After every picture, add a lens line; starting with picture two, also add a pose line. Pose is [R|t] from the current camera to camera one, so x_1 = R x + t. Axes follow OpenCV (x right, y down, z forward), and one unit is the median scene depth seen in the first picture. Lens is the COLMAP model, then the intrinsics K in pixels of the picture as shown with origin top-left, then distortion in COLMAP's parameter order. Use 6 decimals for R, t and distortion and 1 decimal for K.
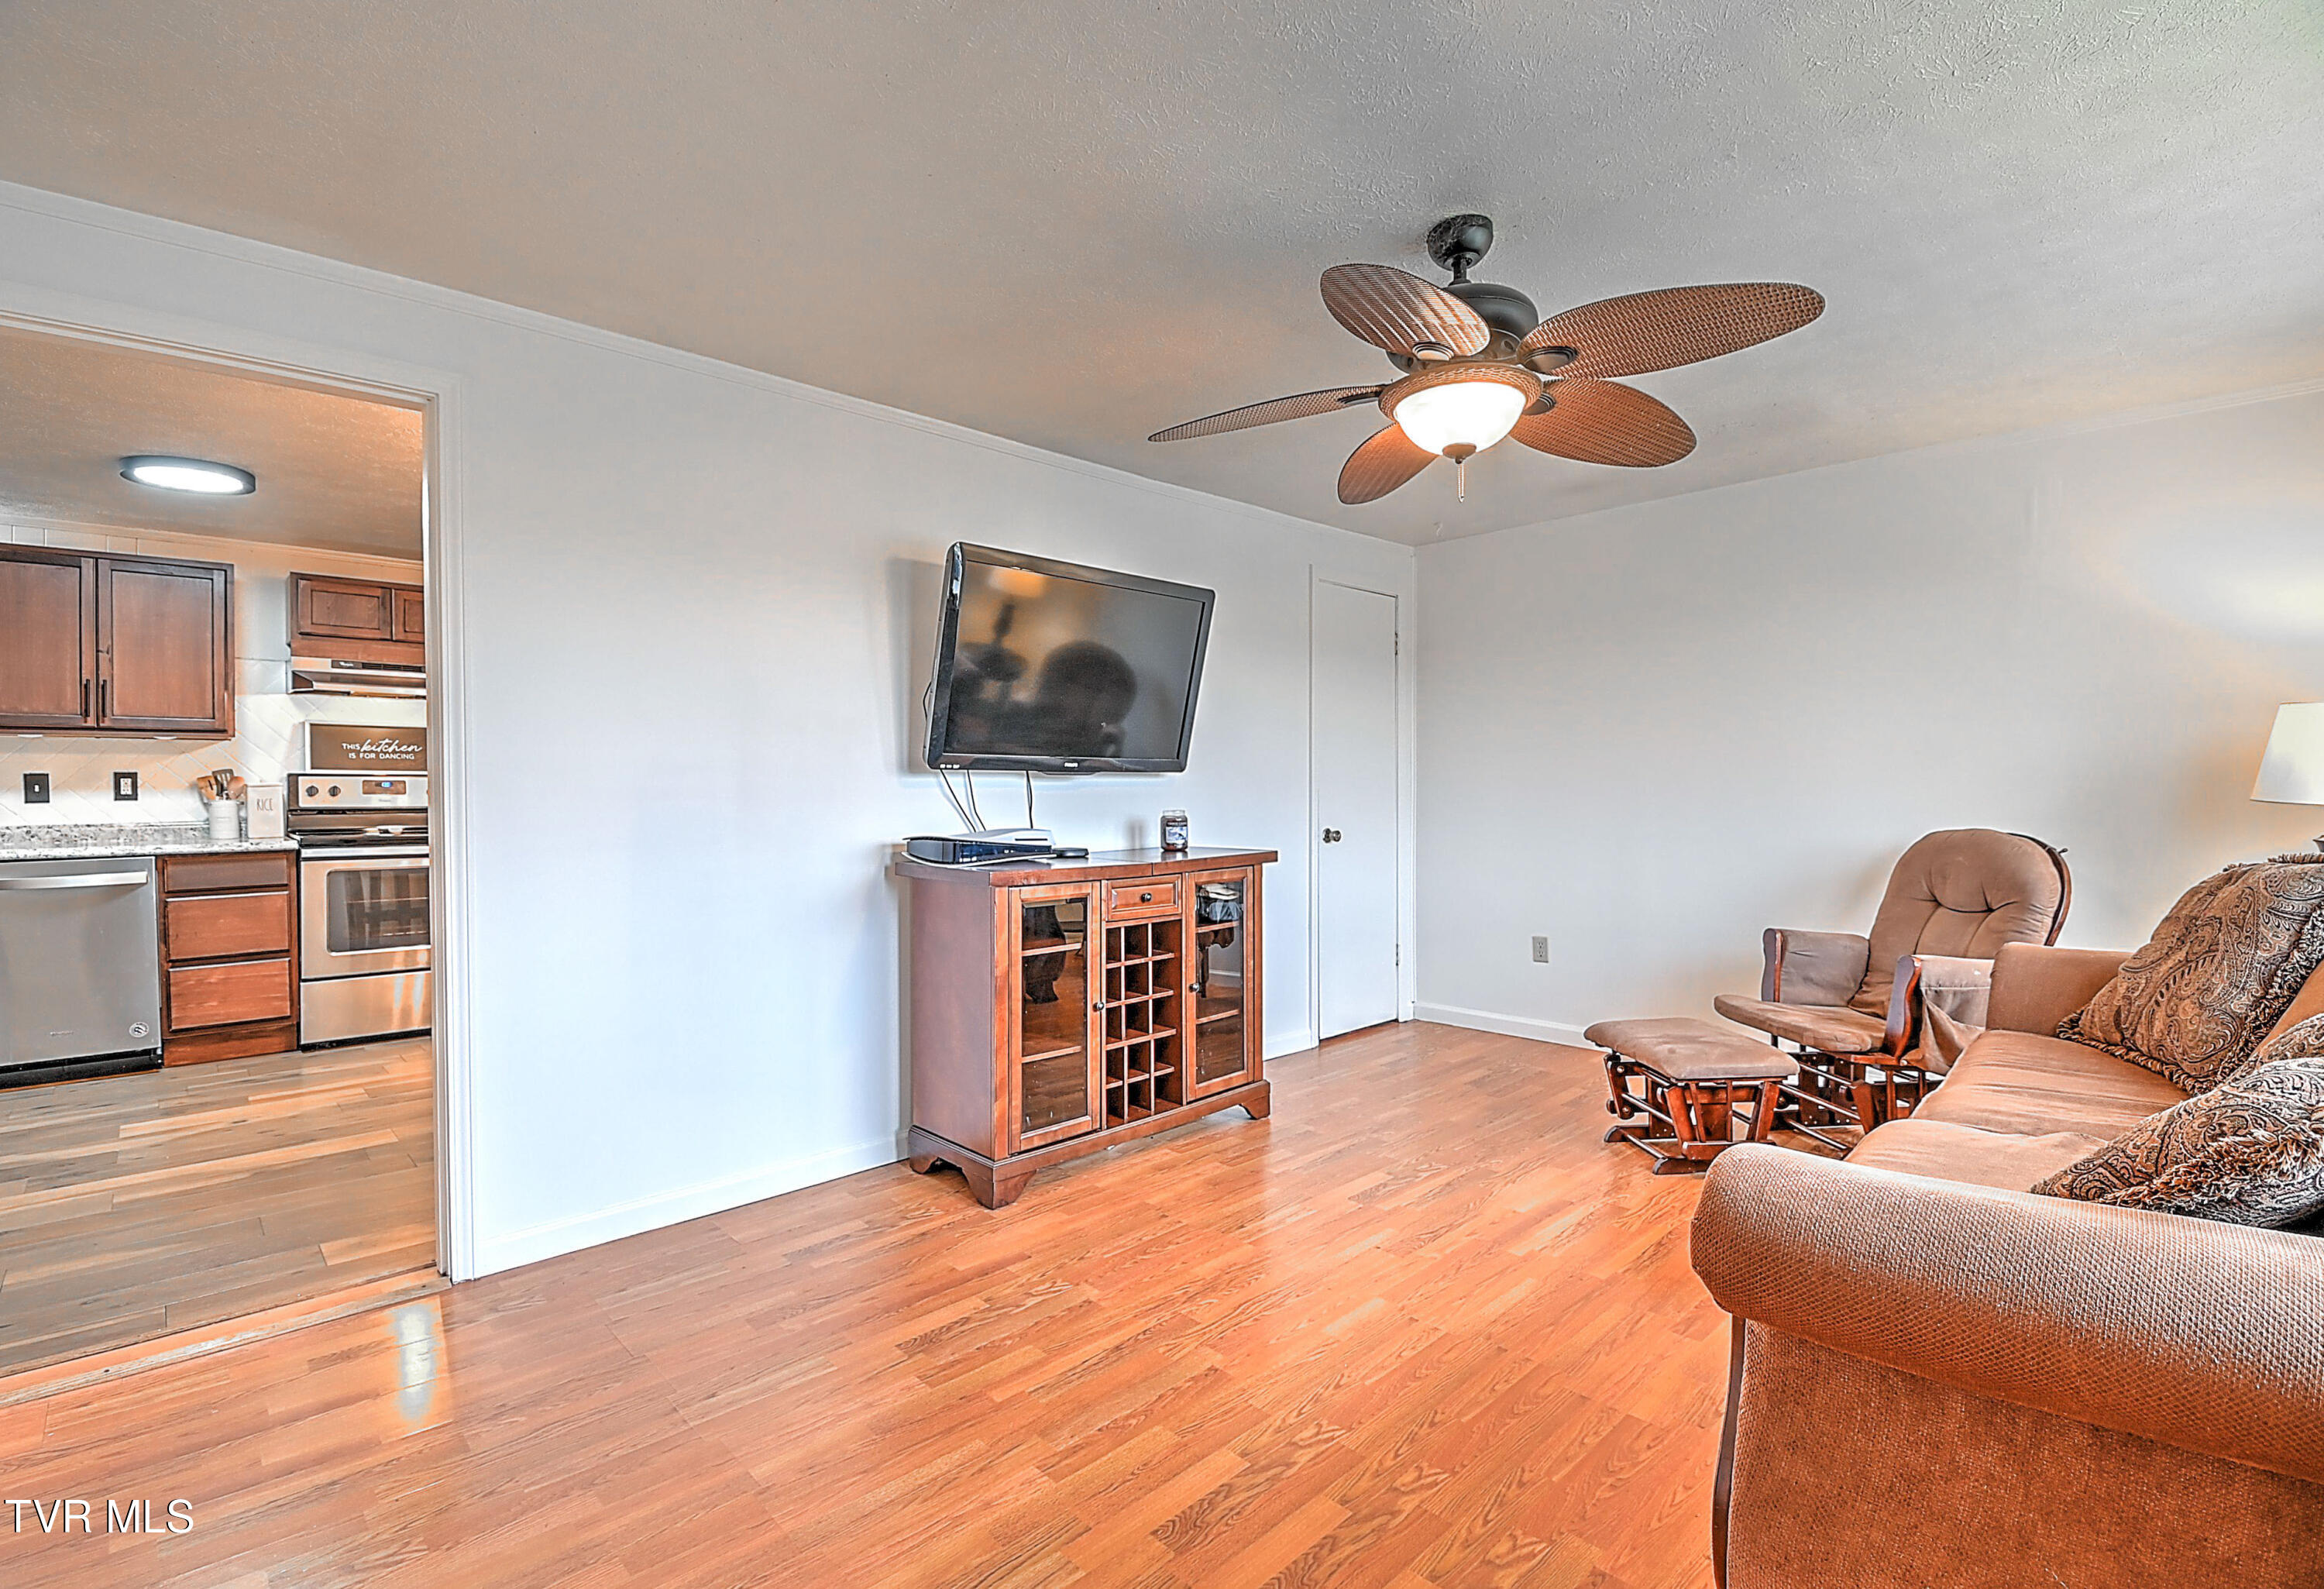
lens RADIAL K [[1052.5, 0, 1129.8], [0, 1052.5, 800.3], [0, 0, 1]] dist [0.002208, -0.018658]
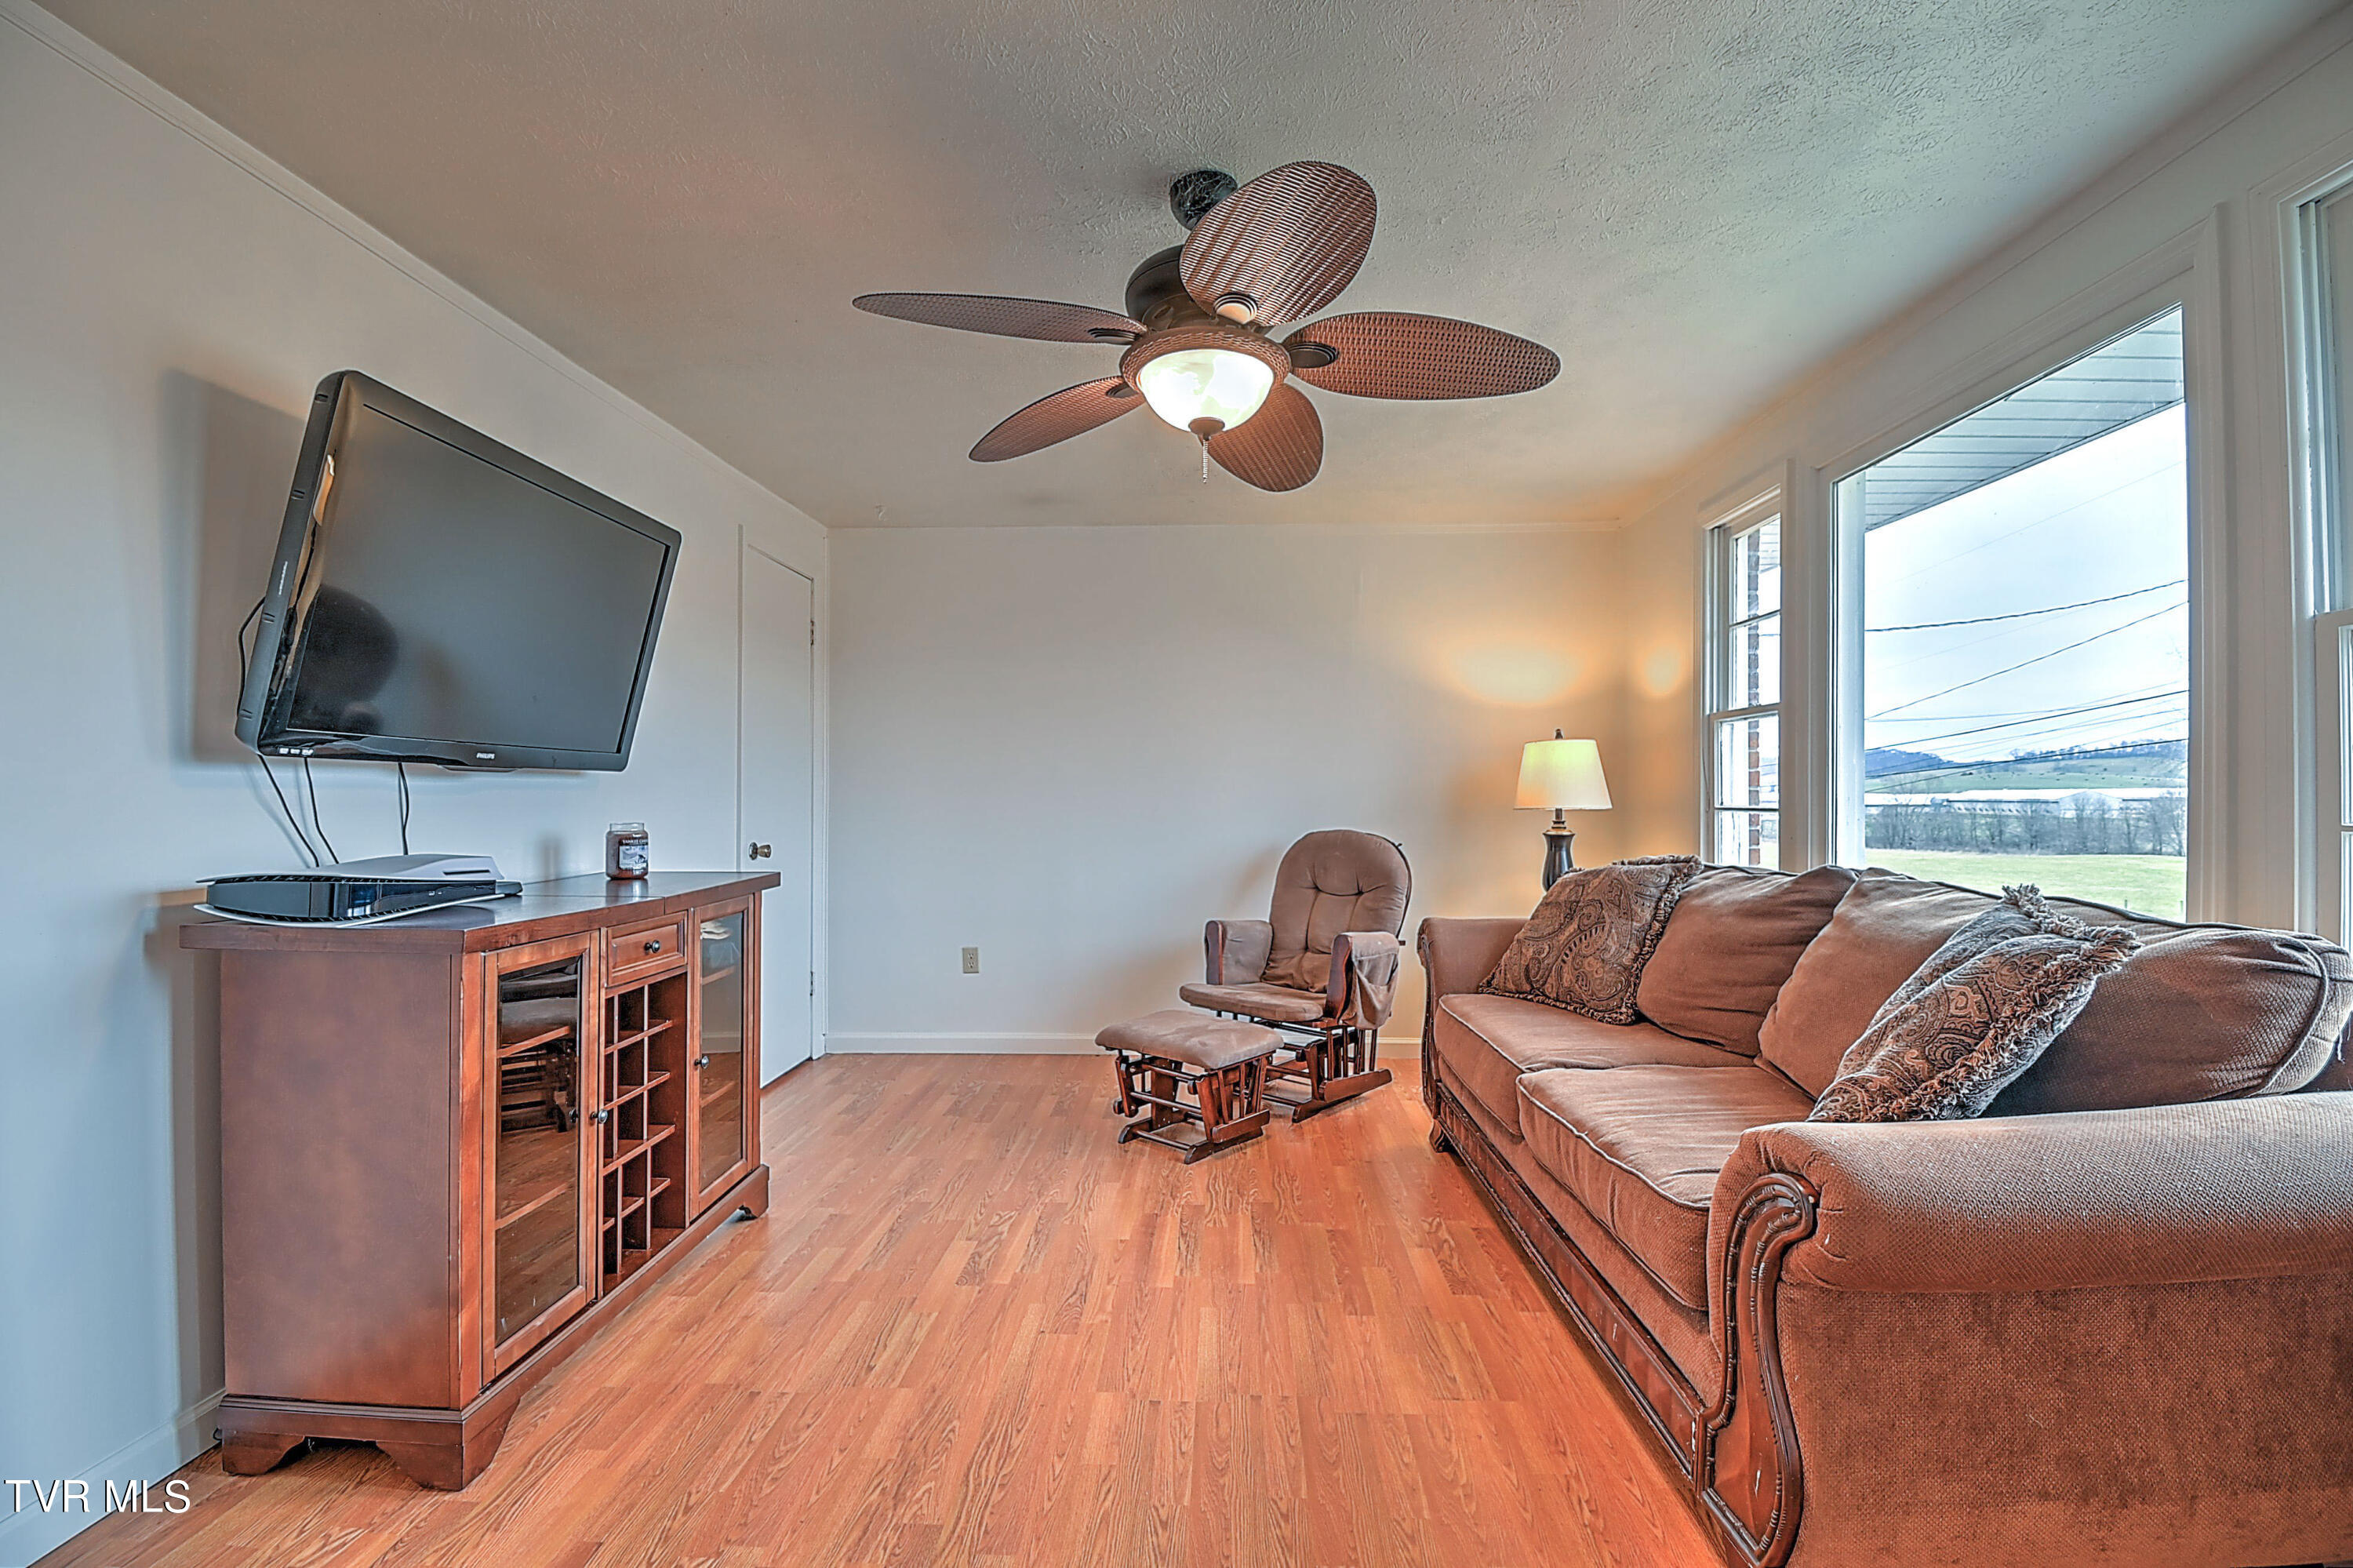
lens RADIAL K [[1035.7, 0, 1182.5], [0, 1035.7, 789.7], [0, 0, 1]] dist [0.021880, -0.027763]
pose [[0.708122, 0.009943, 0.706020, -0.221766], [0.003533, 0.999838, -0.017624, 0.000351], [-0.706081, 0.014975, 0.707973, 0.246846]]
